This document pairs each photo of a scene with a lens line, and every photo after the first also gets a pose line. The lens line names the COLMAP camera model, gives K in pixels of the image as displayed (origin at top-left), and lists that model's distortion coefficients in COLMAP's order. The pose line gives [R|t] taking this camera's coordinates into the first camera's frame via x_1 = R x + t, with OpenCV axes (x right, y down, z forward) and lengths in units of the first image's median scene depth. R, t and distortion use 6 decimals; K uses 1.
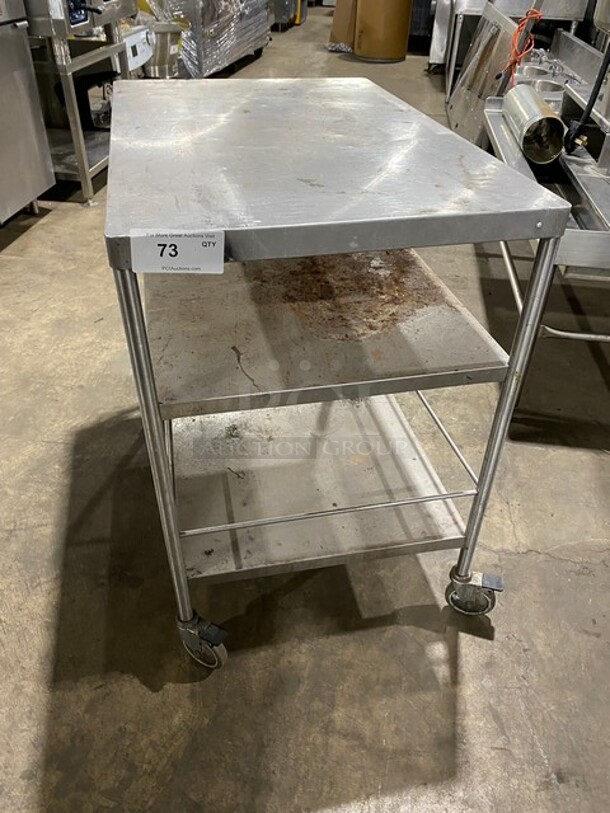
lens RADIAL K [[619.1, 0, 304.6], [0, 619.1, 396.0], [0, 0, 1]] dist [0.008662, -0.001658]
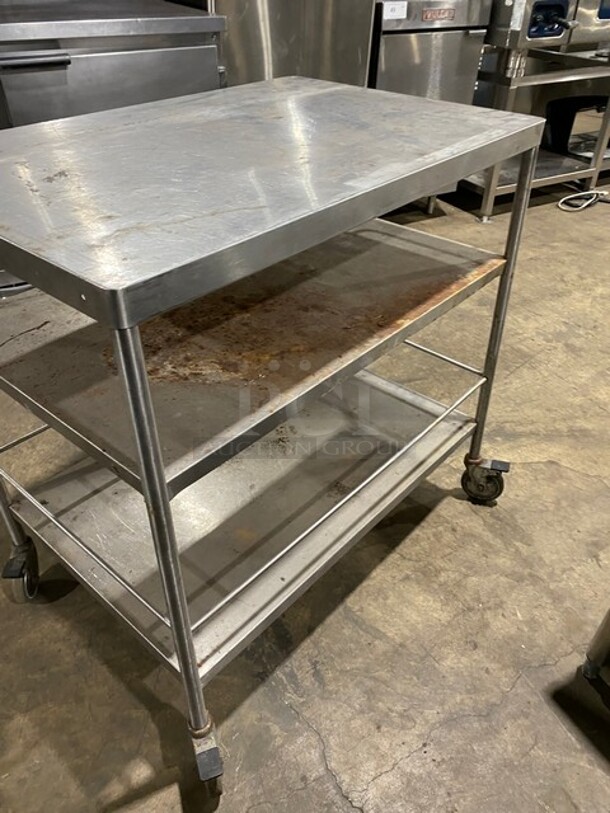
lens RADIAL K [[628.7, 0, 311.4], [0, 628.7, 400.2], [0, 0, 1]] dist [0.015484, -0.006300]
pose [[0.605970, 0.461195, -0.648151, 0.686826], [-0.479505, 0.861891, 0.164983, -0.271799], [0.634725, 0.210817, 0.743425, 0.425273]]
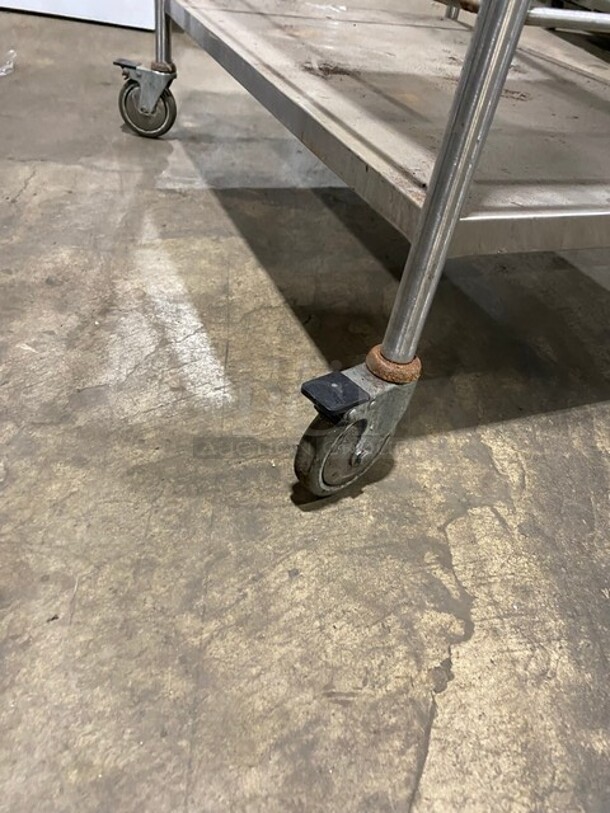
lens RADIAL K [[628.7, 0, 311.4], [0, 628.7, 400.2], [0, 0, 1]] dist [0.015484, -0.006300]
pose [[-0.971857, -0.005239, -0.235514, 0.266514], [-0.229864, 0.239843, 0.943206, -0.480178], [0.051545, 0.970798, -0.234297, 1.706645]]
